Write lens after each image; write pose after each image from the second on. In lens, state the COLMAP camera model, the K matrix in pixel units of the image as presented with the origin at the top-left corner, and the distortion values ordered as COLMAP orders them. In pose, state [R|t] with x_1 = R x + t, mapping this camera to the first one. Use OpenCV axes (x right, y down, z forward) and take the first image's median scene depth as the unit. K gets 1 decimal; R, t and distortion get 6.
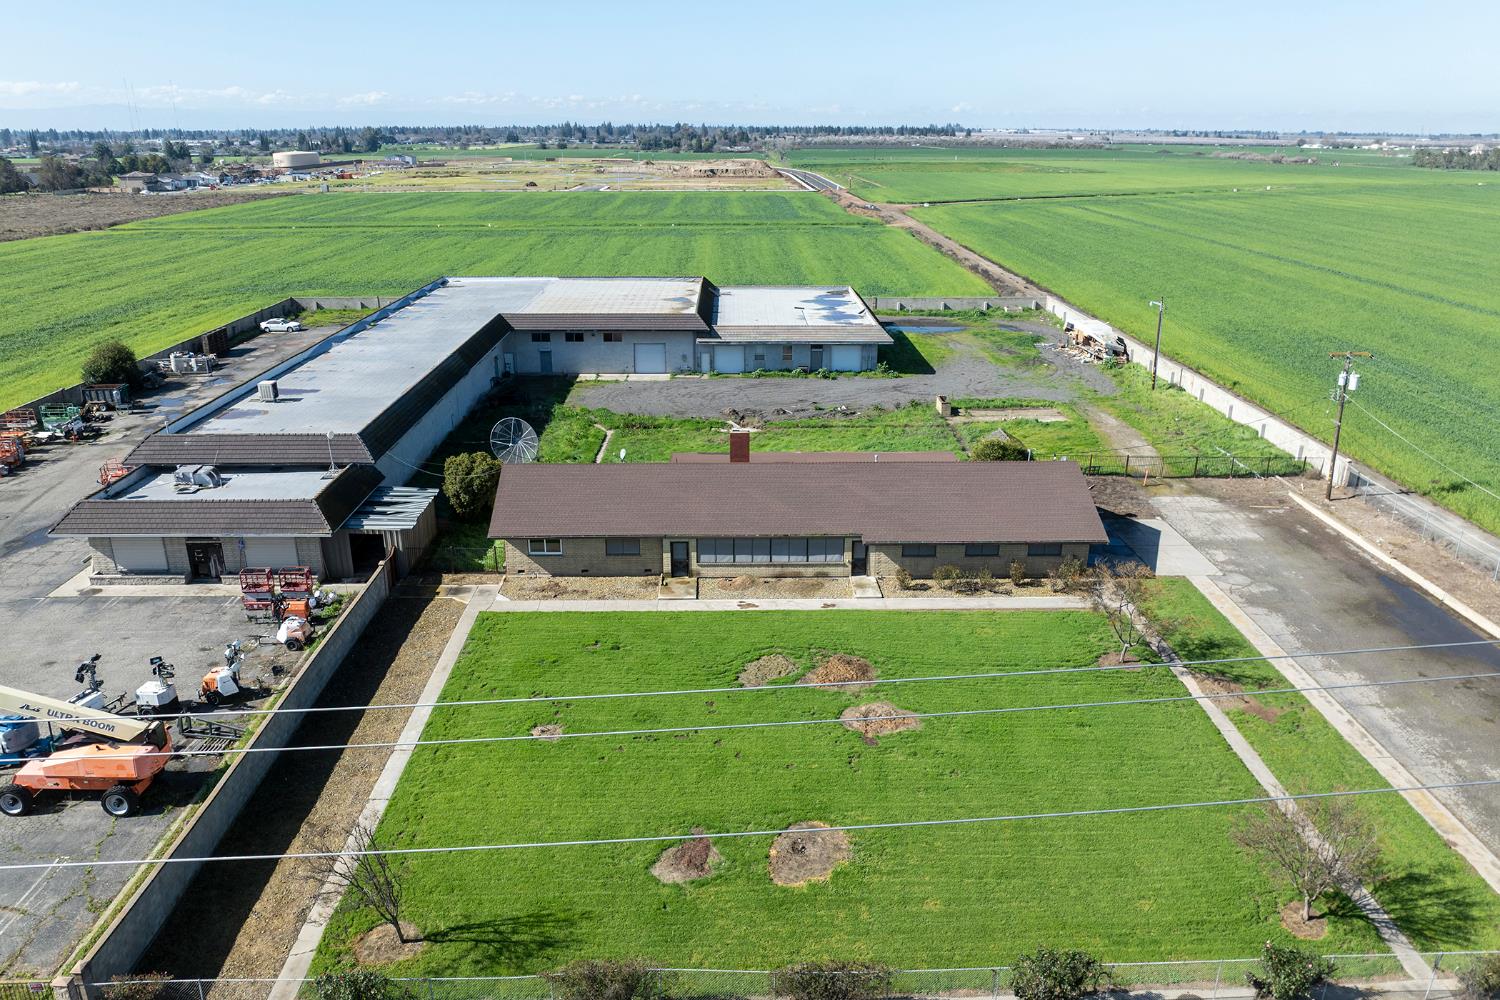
lens RADIAL K [[1067.6, 0, 742.2], [0, 1067.6, 467.6], [0, 0, 1]] dist [-0.041692, 0.000123]
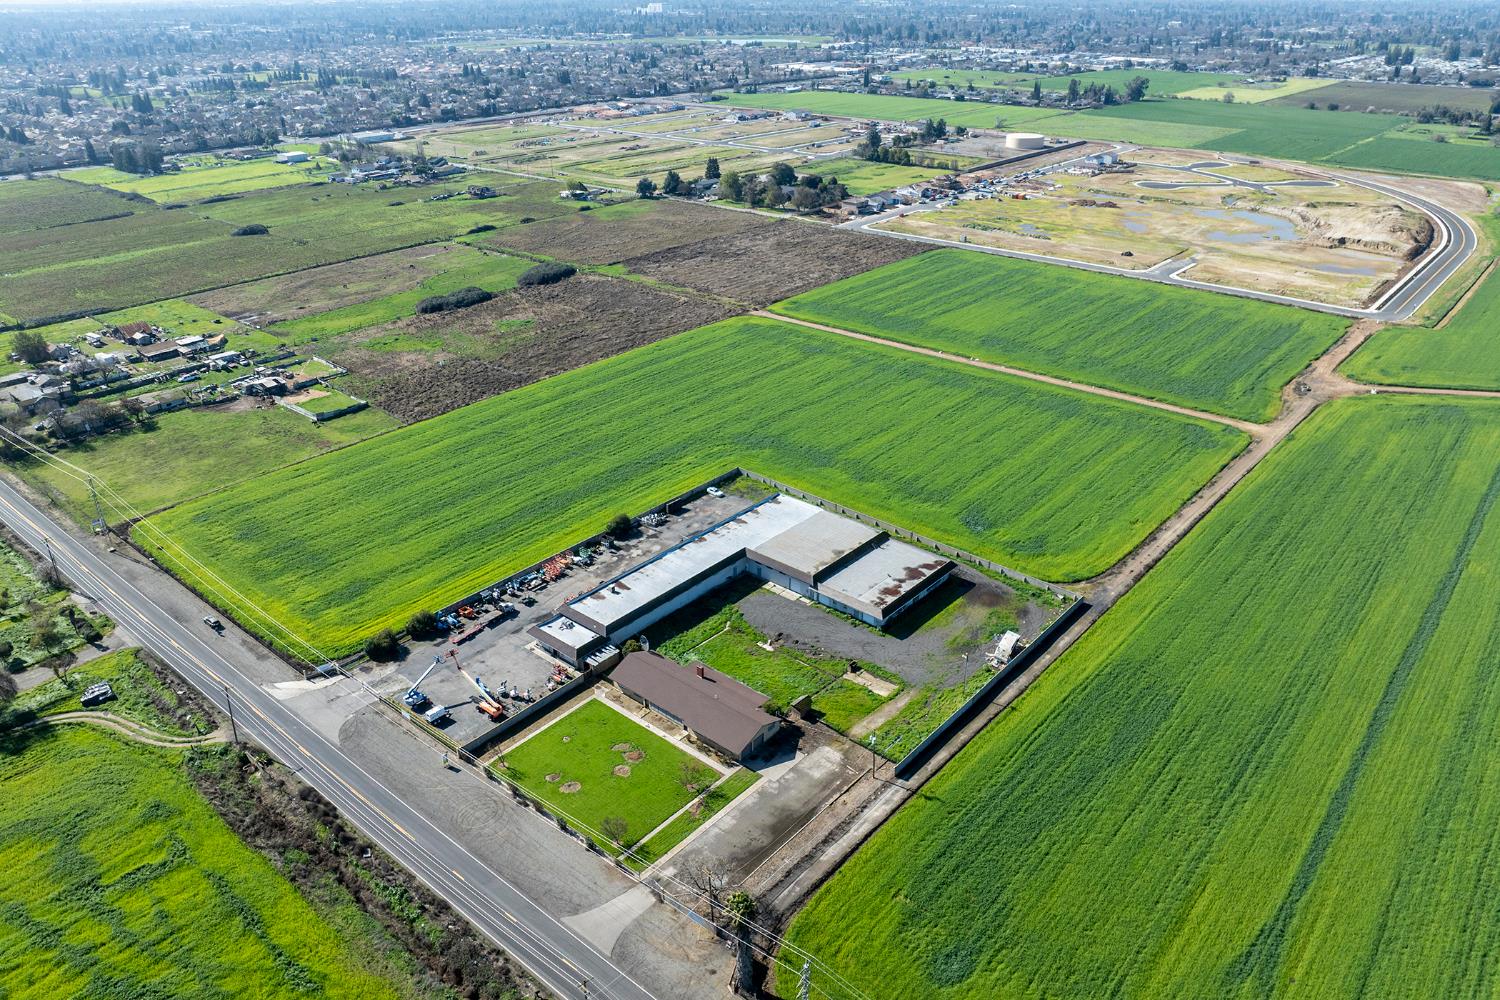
lens RADIAL K [[1047.7, 0, 742.5], [0, 1047.7, 508.7], [0, 0, 1]] dist [-0.036789, -0.002165]
pose [[0.743758, 0.297357, -0.598668, 1.162825], [-0.198220, 0.953435, 0.227310, -0.779712], [0.638383, -0.050395, 0.768067, -0.784330]]
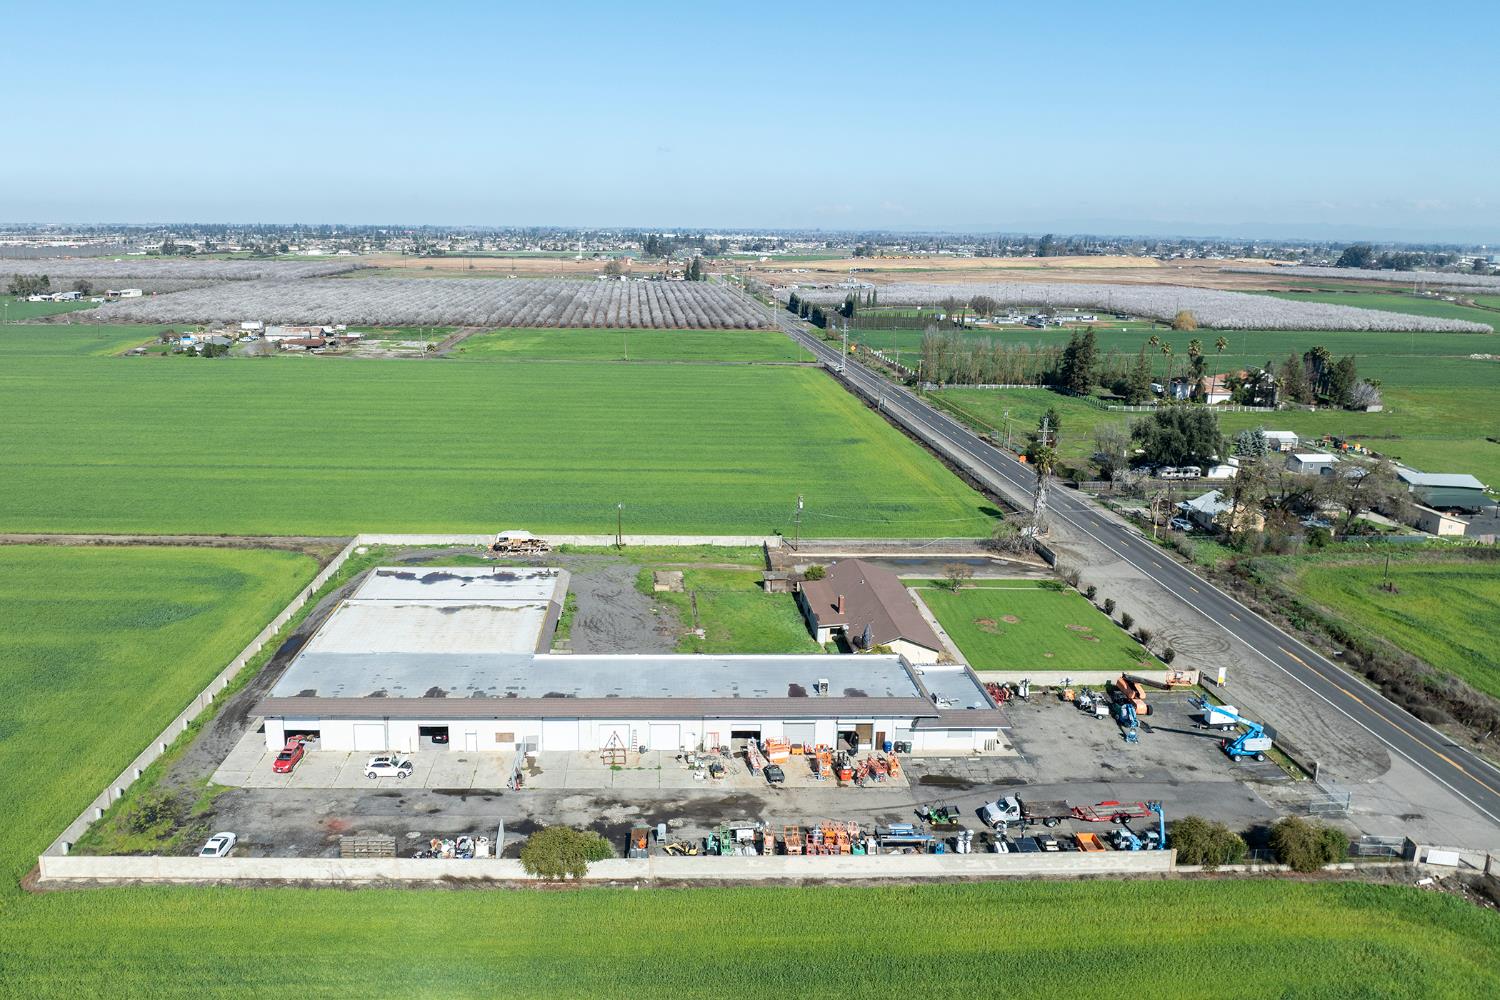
lens RADIAL K [[1128.5, 0, 690.9], [0, 1128.5, 523.6], [0, 0, 1]] dist [-0.040402, -0.007484]
pose [[-0.022605, -0.261446, 0.964953, -1.470409], [0.292376, 0.921273, 0.256461, -0.575720], [-0.956036, 0.287927, 0.055615, 0.765059]]
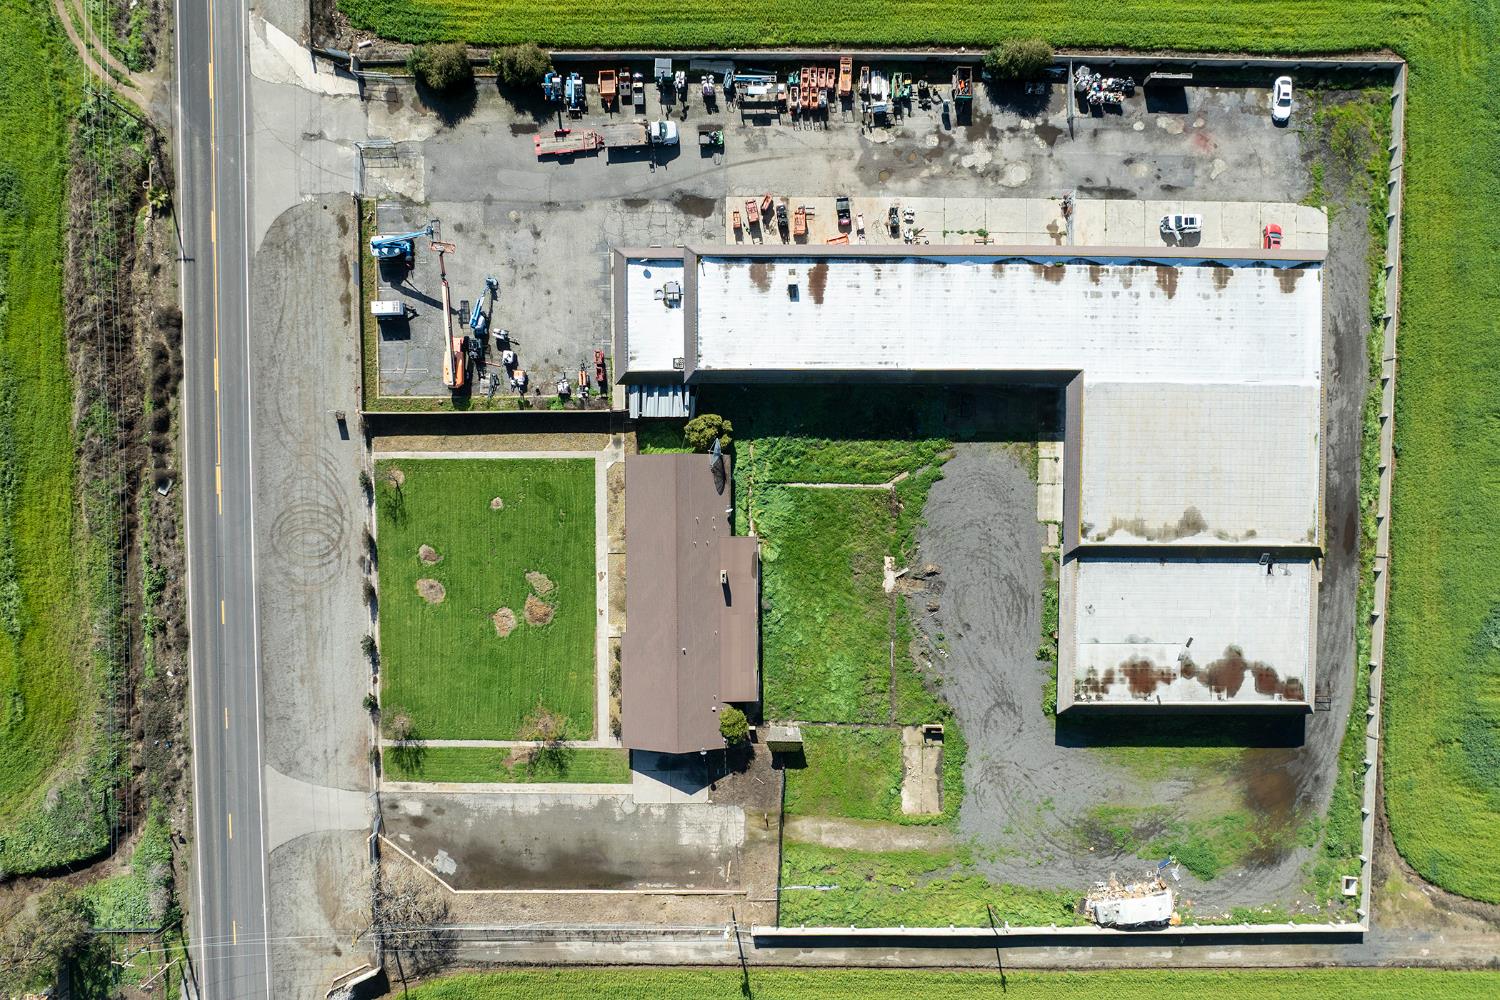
lens RADIAL K [[1047.7, 0, 742.5], [0, 1047.7, 508.7], [0, 0, 1]] dist [-0.036789, -0.002165]
pose [[-0.015769, 0.999421, 0.030151, -0.116198], [-0.305364, -0.033528, 0.951645, -1.146232], [0.952105, 0.005800, 0.305716, 0.341326]]
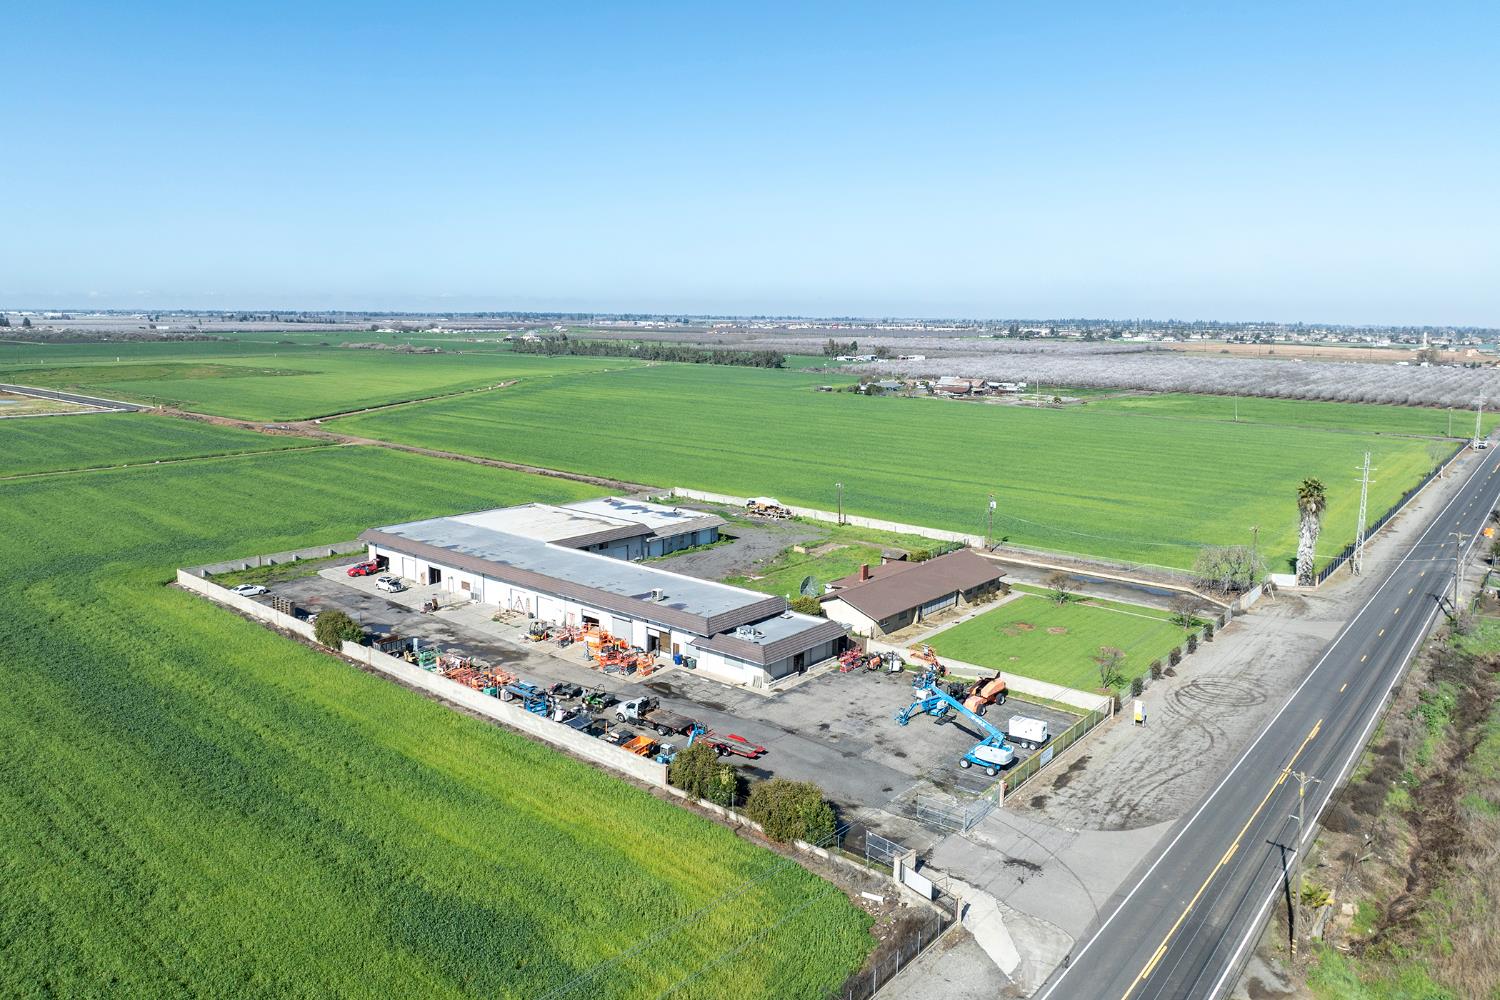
lens RADIAL K [[1047.7, 0, 742.5], [0, 1047.7, 508.7], [0, 0, 1]] dist [-0.036789, -0.002165]
pose [[0.655918, -0.131627, 0.743267, -1.180265], [0.219072, 0.975492, -0.020574, -0.106195], [-0.722343, 0.176324, 0.668678, -0.179869]]
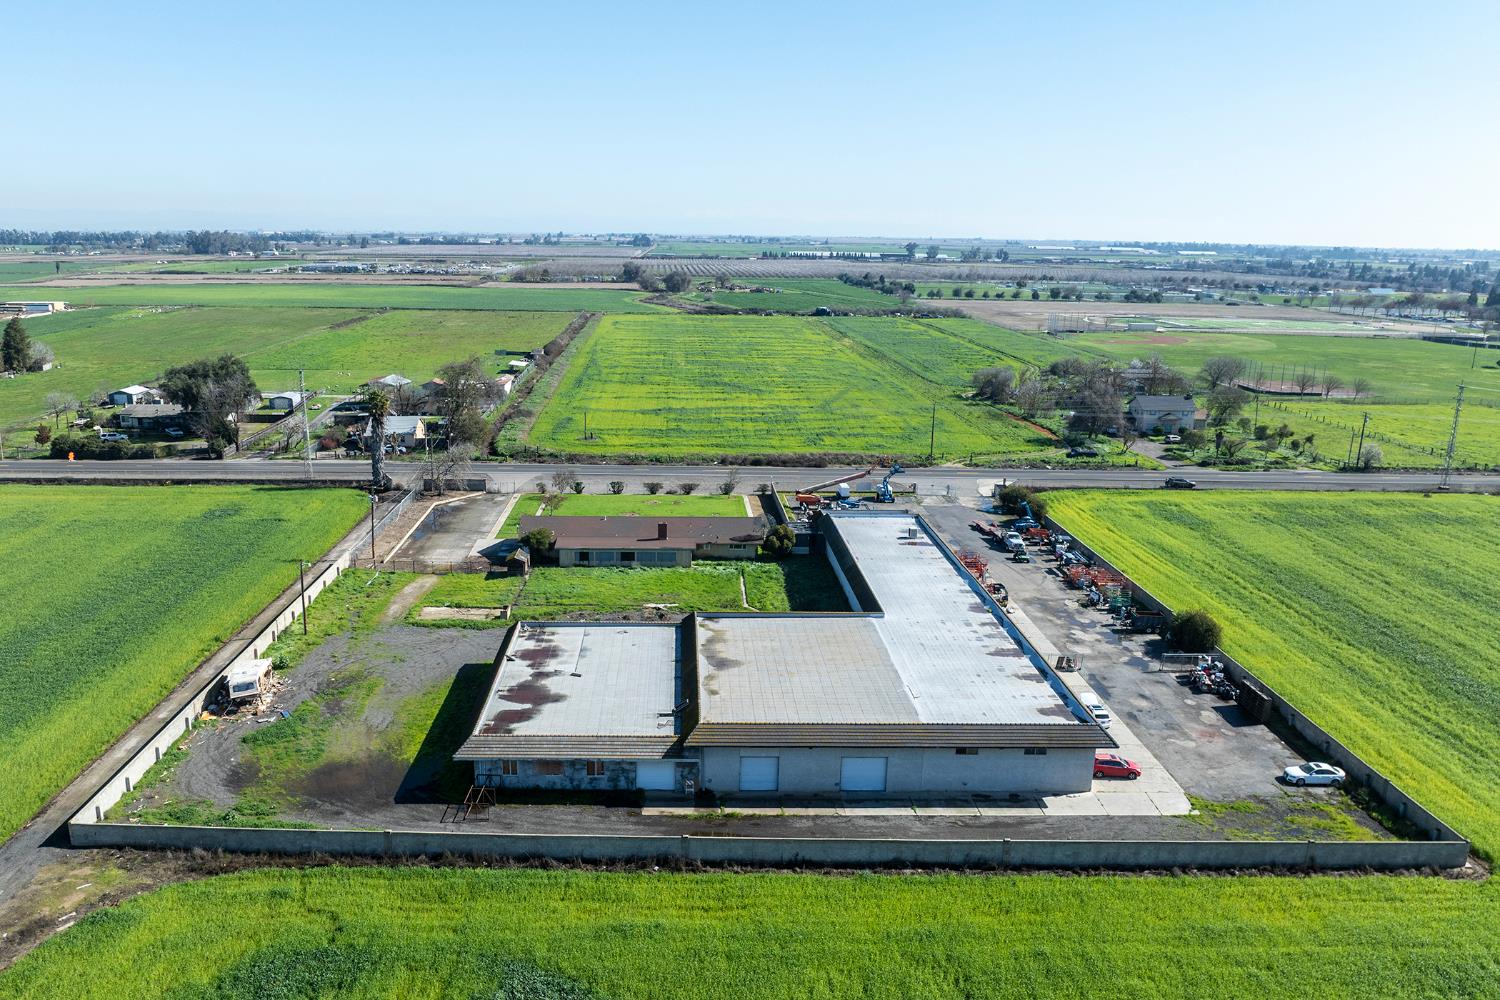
lens RADIAL K [[1128.5, 0, 690.9], [0, 1128.5, 523.6], [0, 0, 1]] dist [-0.040402, -0.007484]
pose [[-0.999925, -0.012182, -0.001548, -0.038421], [-0.011128, 0.845576, 0.533739, -0.850339], [-0.005193, 0.533716, -0.845648, 1.992767]]
